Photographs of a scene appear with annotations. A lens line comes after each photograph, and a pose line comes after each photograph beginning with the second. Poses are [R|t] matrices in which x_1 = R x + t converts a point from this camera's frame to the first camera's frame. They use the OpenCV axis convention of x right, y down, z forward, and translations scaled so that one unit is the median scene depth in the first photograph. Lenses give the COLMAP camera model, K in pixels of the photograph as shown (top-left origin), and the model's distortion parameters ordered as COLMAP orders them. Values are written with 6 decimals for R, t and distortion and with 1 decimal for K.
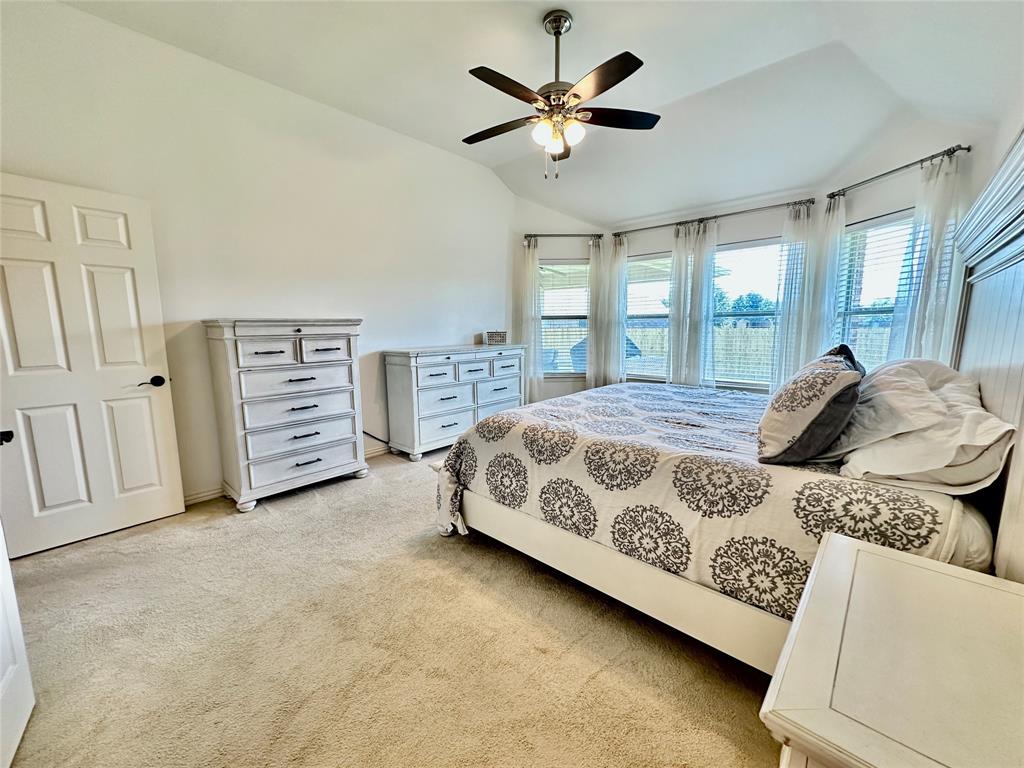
lens RADIAL K [[413.5, 0, 512.0], [0, 413.5, 384.0], [0, 0, 1]] dist [0.000000, 0.000100]
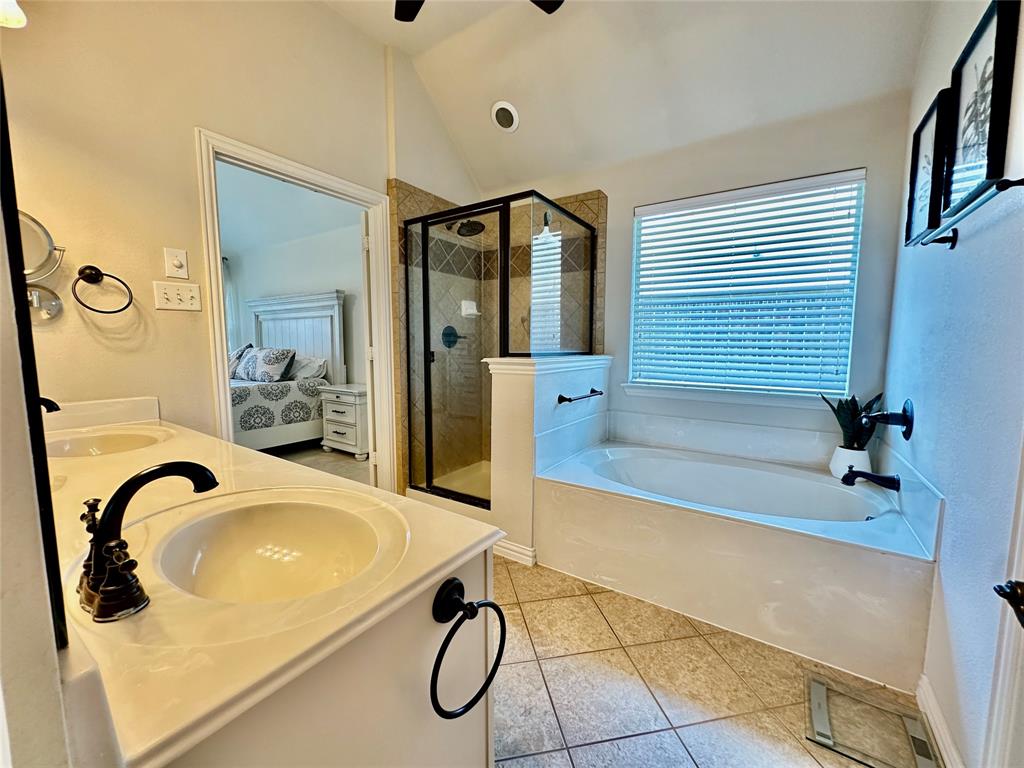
lens RADIAL K [[411.4, 0, 515.4], [0, 411.4, 383.1], [0, 0, 1]] dist [-0.001441, 0.000506]
pose [[-0.163260, -0.086745, 0.982762, -1.624467], [0.138251, 0.984287, 0.109846, 0.074121], [-0.976848, 0.153802, -0.148702, -0.124736]]
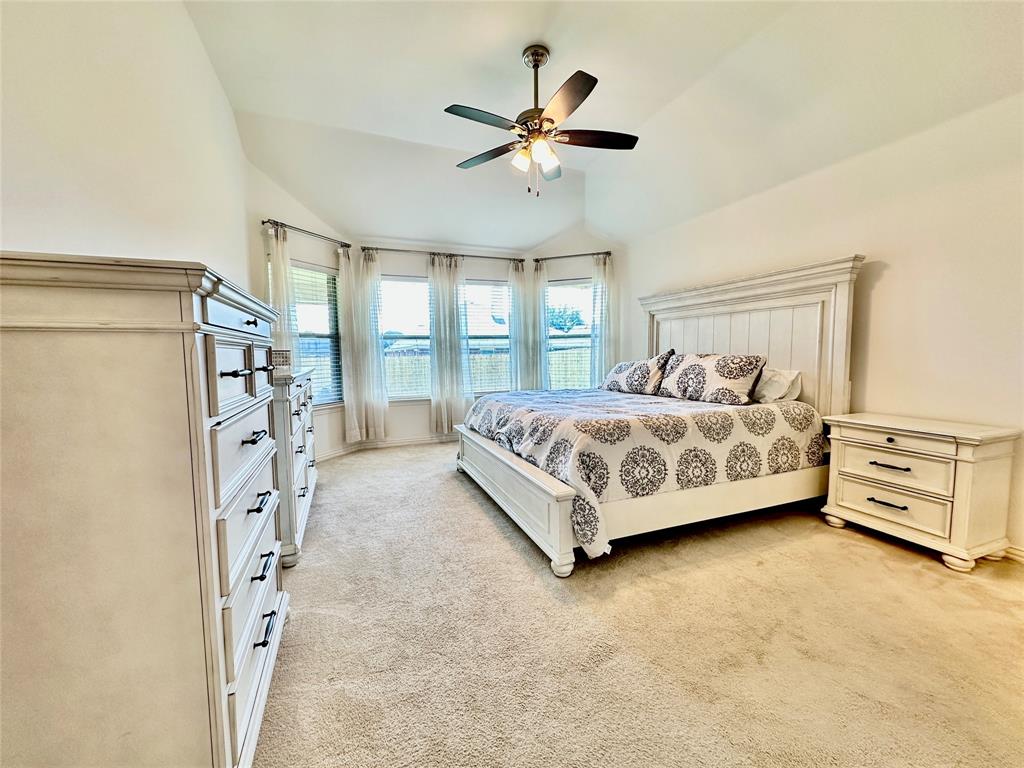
lens RADIAL K [[411.4, 0, 515.4], [0, 411.4, 383.1], [0, 0, 1]] dist [-0.001441, 0.000506]
pose [[0.424737, -0.062647, 0.903147, -1.019910], [0.136926, 0.990572, 0.004316, -0.042593], [-0.894902, 0.121831, 0.429310, 0.745762]]
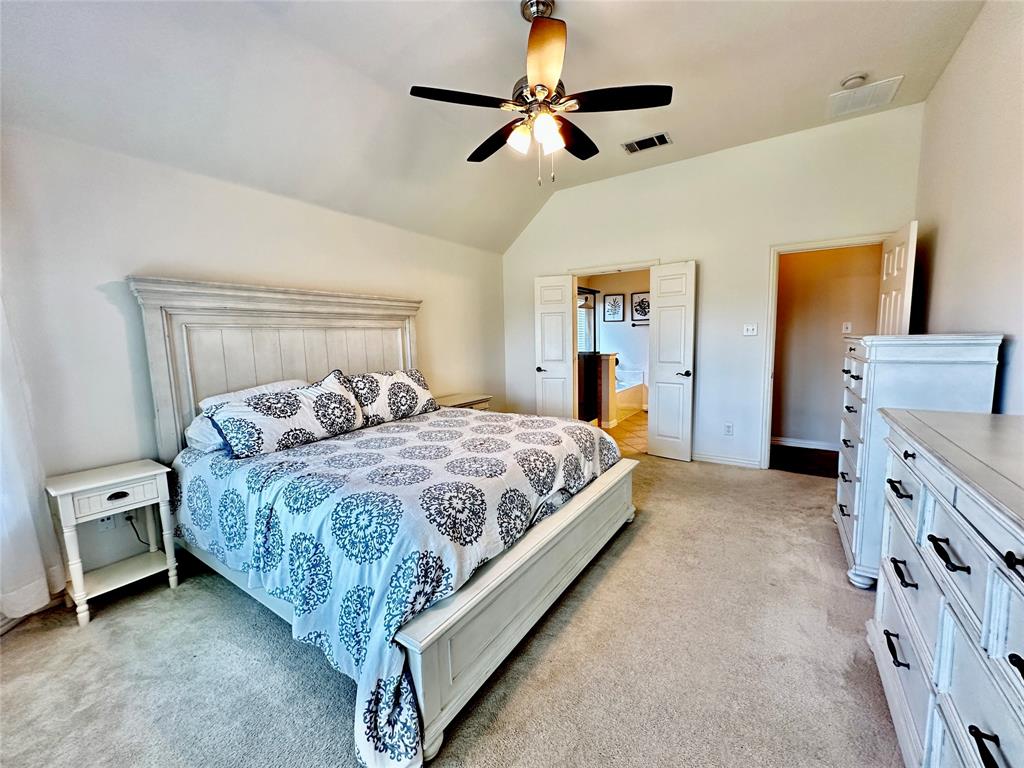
lens RADIAL K [[409.0, 0, 513.3], [0, 409.0, 383.8], [0, 0, 1]] dist [-0.001337, 0.000058]
pose [[-0.986257, 0.048387, -0.157972, 0.371627], [0.007188, 0.967813, 0.251567, -0.356369], [0.165060, 0.246974, -0.954861, 2.181429]]
